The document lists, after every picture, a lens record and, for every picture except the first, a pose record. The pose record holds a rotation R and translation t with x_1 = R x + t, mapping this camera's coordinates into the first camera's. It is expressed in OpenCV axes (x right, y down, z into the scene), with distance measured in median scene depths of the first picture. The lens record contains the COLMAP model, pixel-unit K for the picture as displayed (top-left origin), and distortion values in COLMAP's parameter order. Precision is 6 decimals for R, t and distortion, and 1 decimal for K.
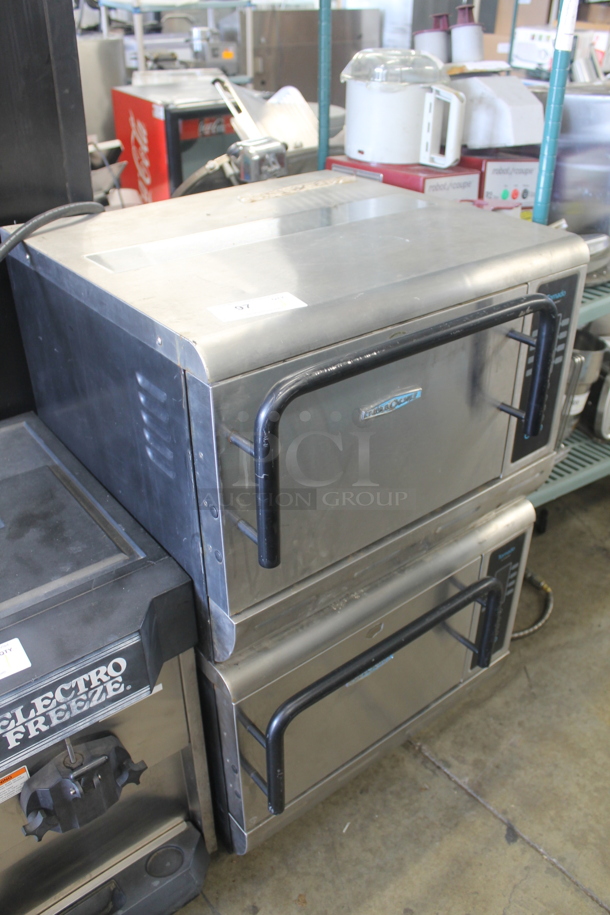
lens RADIAL K [[764.4, 0, 305.0], [0, 764.4, 457.5], [0, 0, 1]] dist [-0.174306, 0.136436]
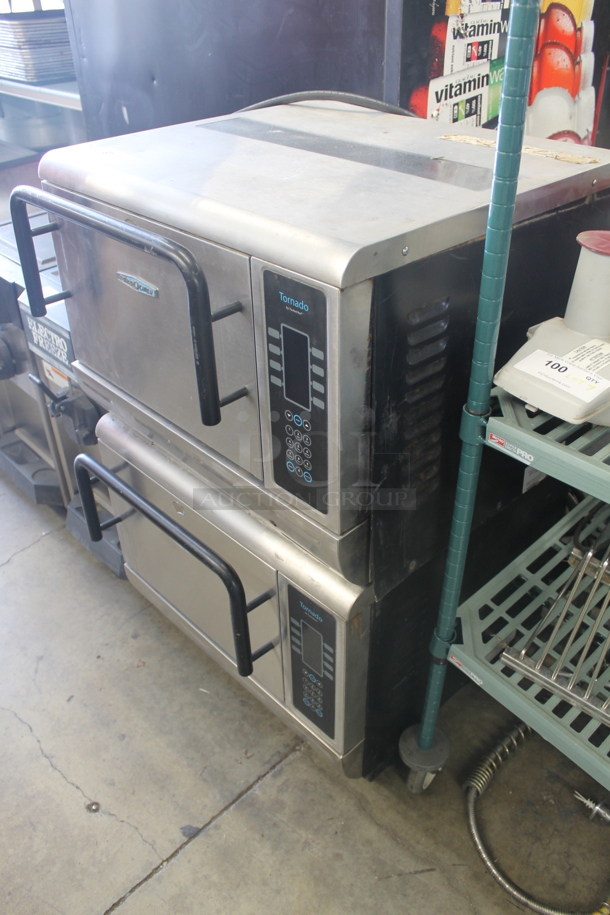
lens RADIAL K [[764.4, 0, 305.0], [0, 764.4, 457.5], [0, 0, 1]] dist [-0.174306, 0.136436]
pose [[0.093265, 0.575476, -0.812483, 0.783769], [-0.509571, 0.728653, 0.457605, -0.342821], [0.855359, 0.371339, 0.361204, 0.598150]]
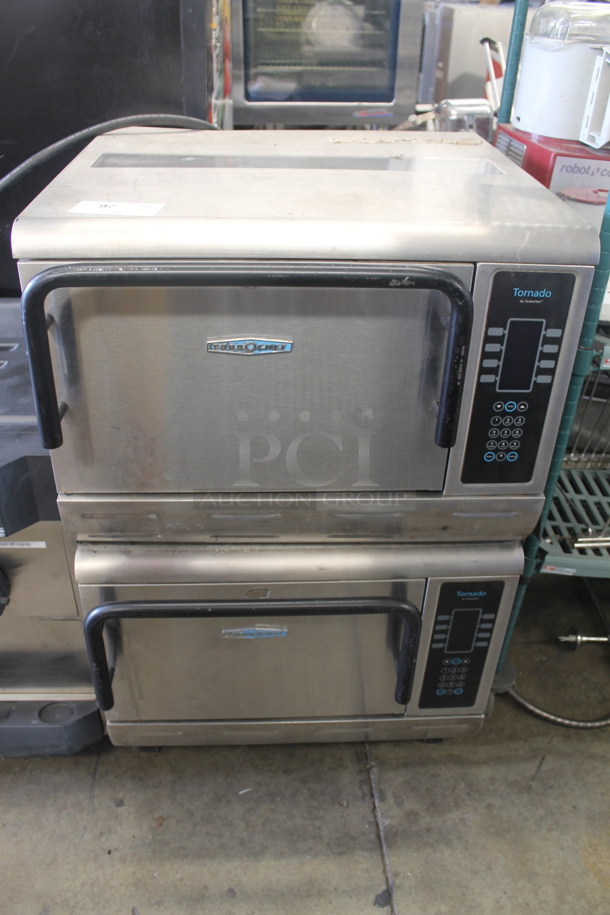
lens RADIAL K [[764.4, 0, 305.0], [0, 764.4, 457.5], [0, 0, 1]] dist [-0.174306, 0.136436]
pose [[0.817128, 0.339652, -0.465765, 0.429783], [-0.330402, 0.938048, 0.104407, -0.041314], [0.472372, 0.068576, 0.878727, 0.145844]]
